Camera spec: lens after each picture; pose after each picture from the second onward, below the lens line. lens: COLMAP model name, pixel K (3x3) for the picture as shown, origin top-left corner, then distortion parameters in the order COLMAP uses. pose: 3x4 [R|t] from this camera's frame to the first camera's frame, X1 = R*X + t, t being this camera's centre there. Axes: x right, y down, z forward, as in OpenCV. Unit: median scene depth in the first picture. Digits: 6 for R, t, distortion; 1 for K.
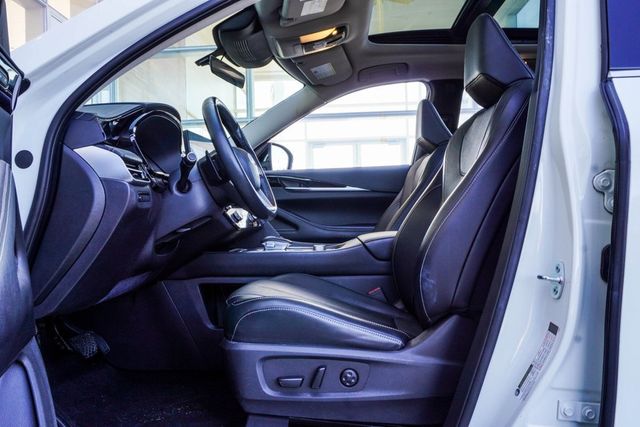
lens RADIAL K [[513.3, 0, 320.0], [0, 513.3, 213.5], [0, 0, 1]] dist [-0.052950, 0.066582]
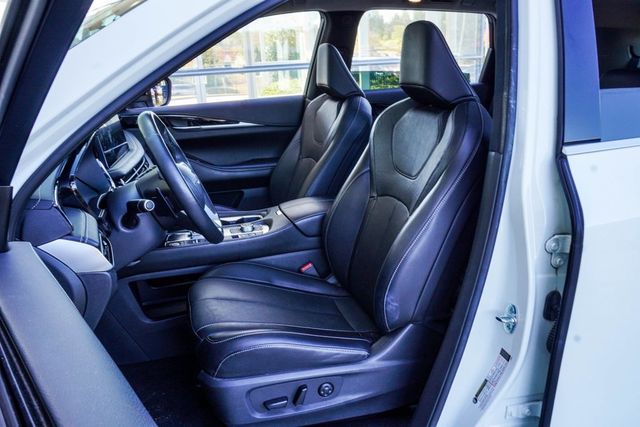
lens RADIAL K [[532.2, 0, 320.0], [0, 532.2, 213.5], [0, 0, 1]] dist [0.001002, 0.000043]
pose [[0.951004, -0.107310, 0.289959, -0.257834], [0.020899, 0.958002, 0.286000, -0.395938], [-0.308472, -0.265927, 0.913306, 0.024886]]
